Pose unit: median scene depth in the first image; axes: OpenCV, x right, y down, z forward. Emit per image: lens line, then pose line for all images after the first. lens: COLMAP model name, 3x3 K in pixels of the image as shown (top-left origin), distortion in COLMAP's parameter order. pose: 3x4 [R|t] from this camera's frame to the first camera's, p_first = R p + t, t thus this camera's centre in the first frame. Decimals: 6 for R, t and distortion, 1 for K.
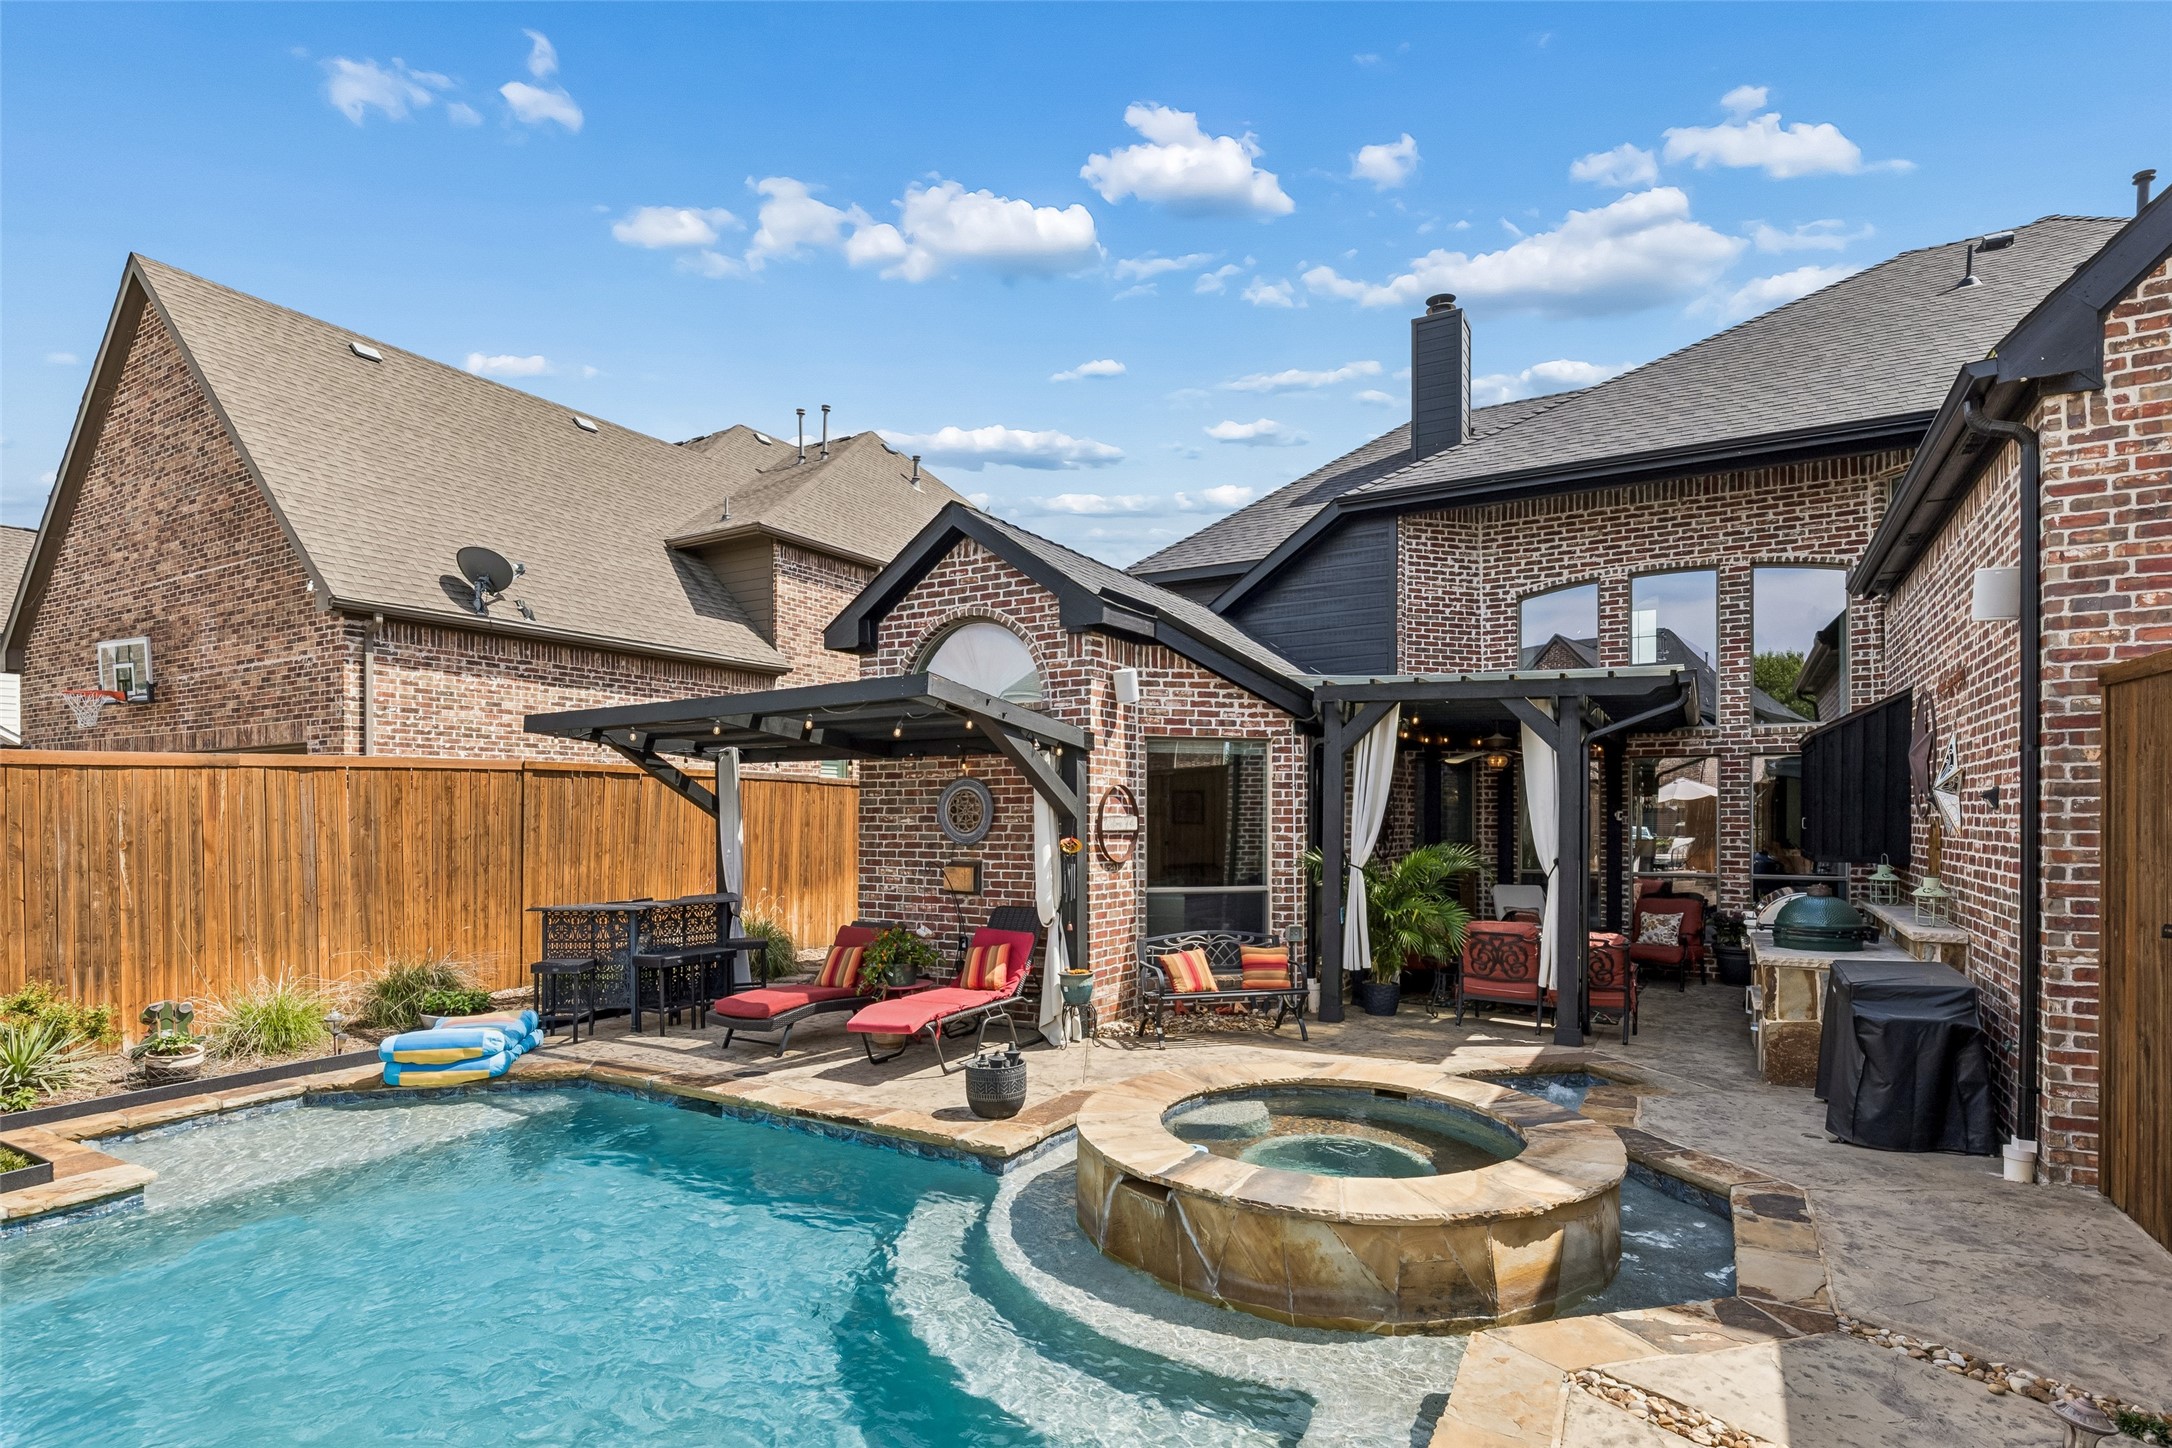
lens RADIAL K [[1091.9, 0, 1057.5], [0, 1091.9, 808.5], [0, 0, 1]] dist [0.006341, -0.000359]
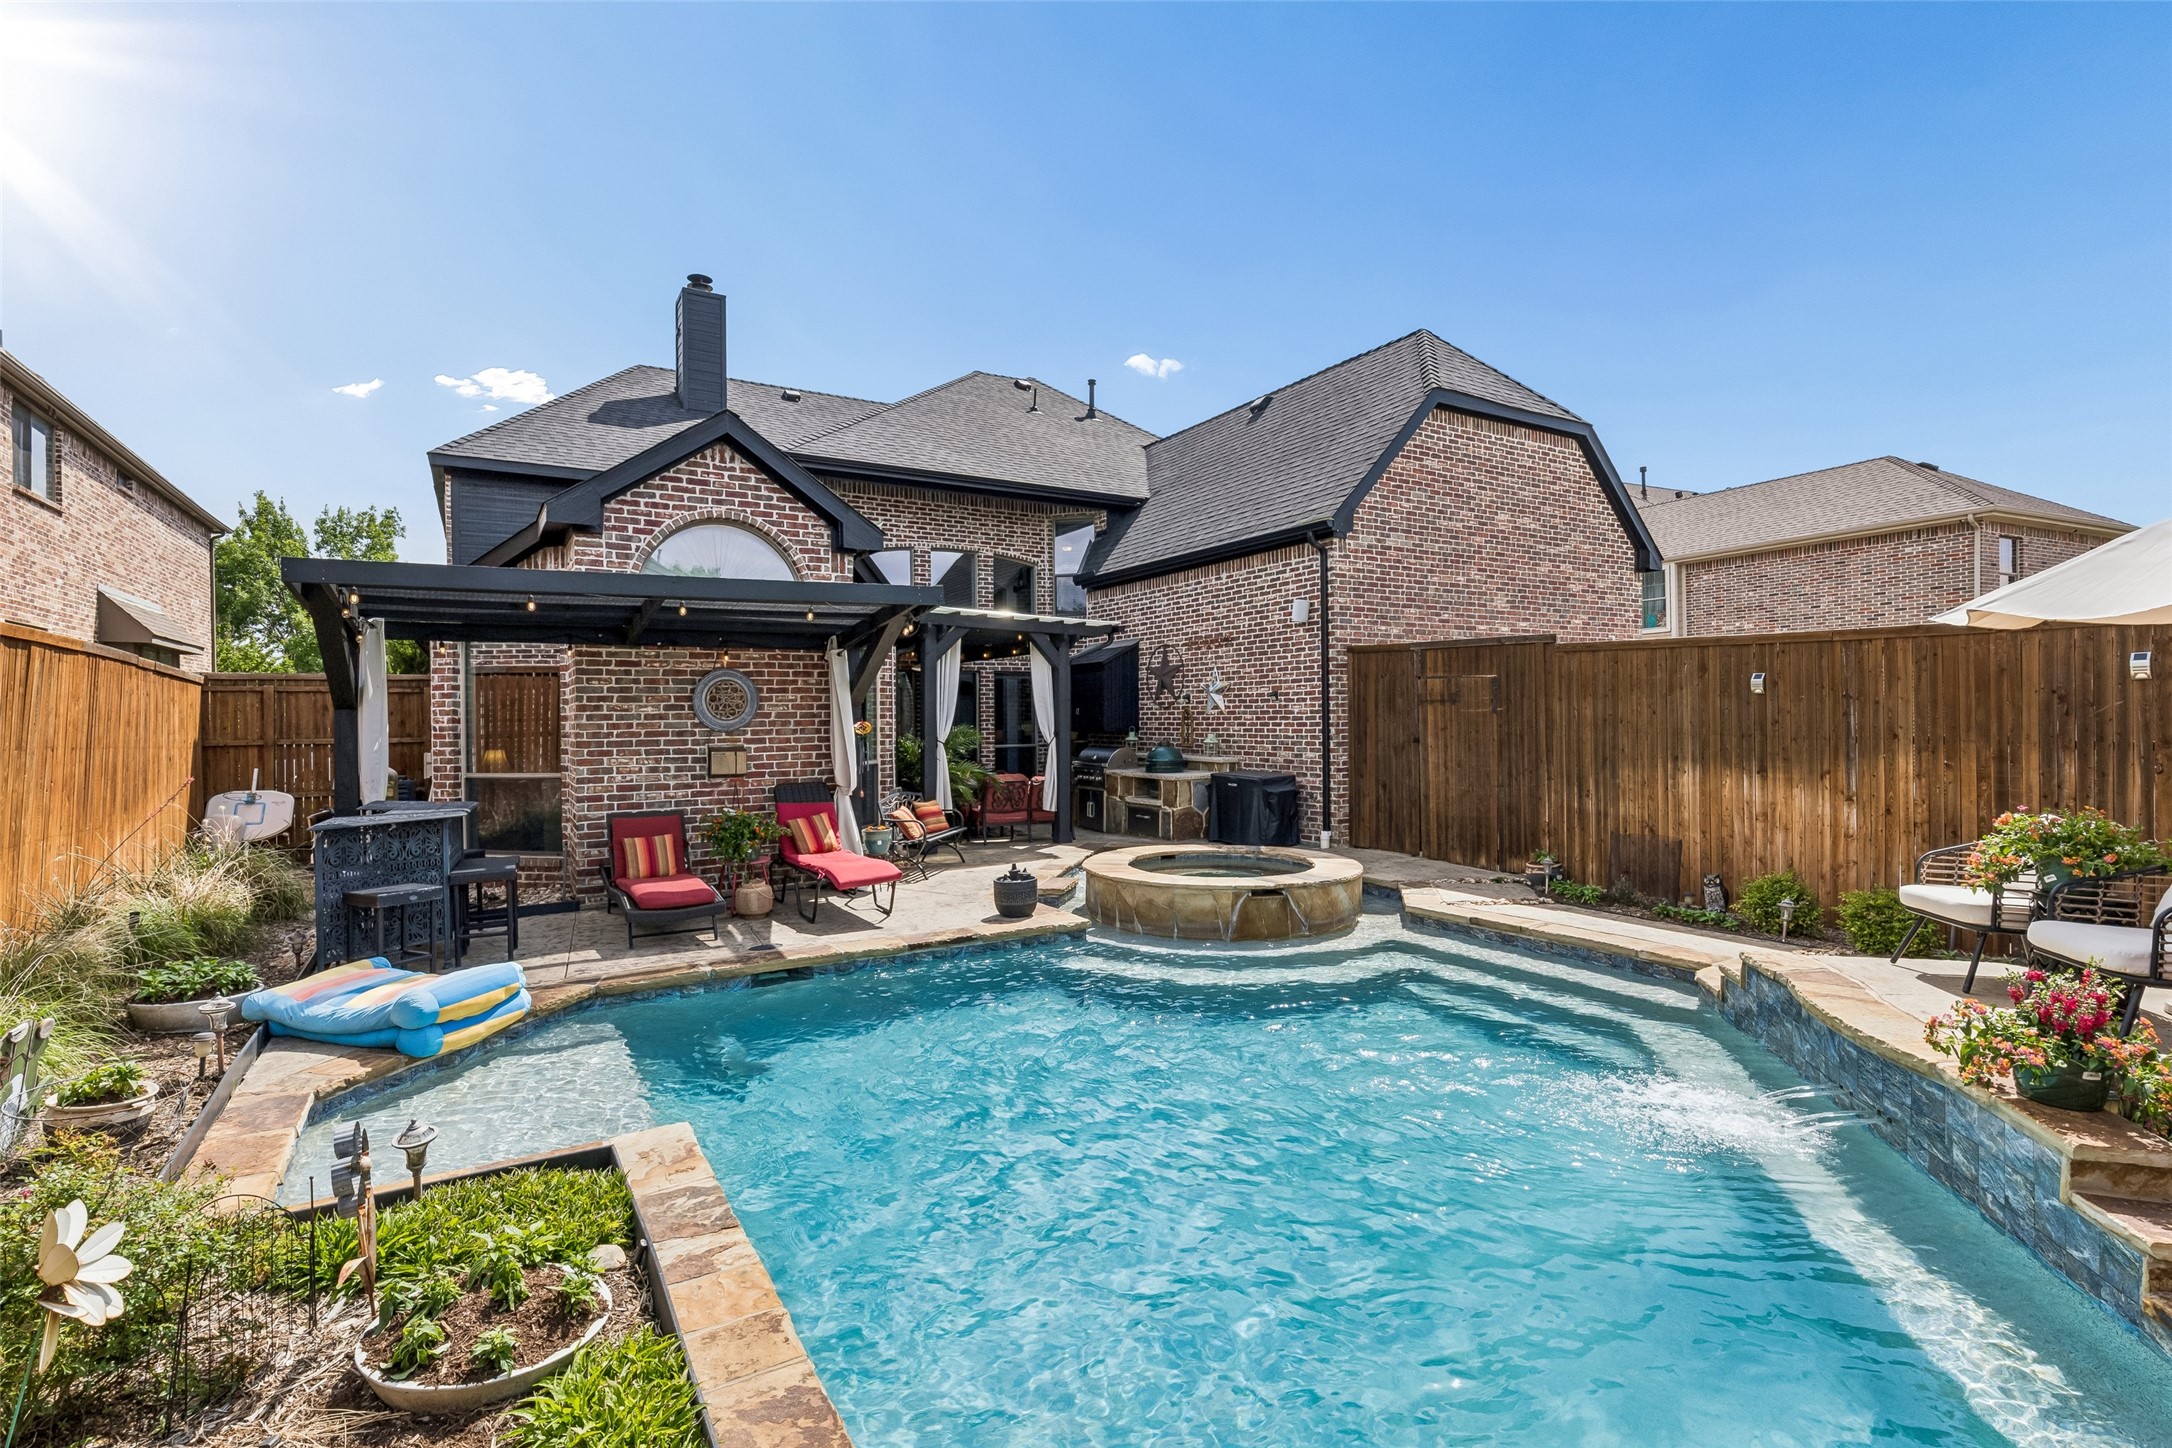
lens RADIAL K [[990.5, 0, 1085.1], [0, 990.5, 709.9], [0, 0, 1]] dist [0.008218, -0.000984]
pose [[0.471728, 0.000830, 0.881744, -0.792532], [0.002701, 0.999994, -0.002387, 0.015699], [-0.881740, 0.003507, 0.471723, 0.235107]]
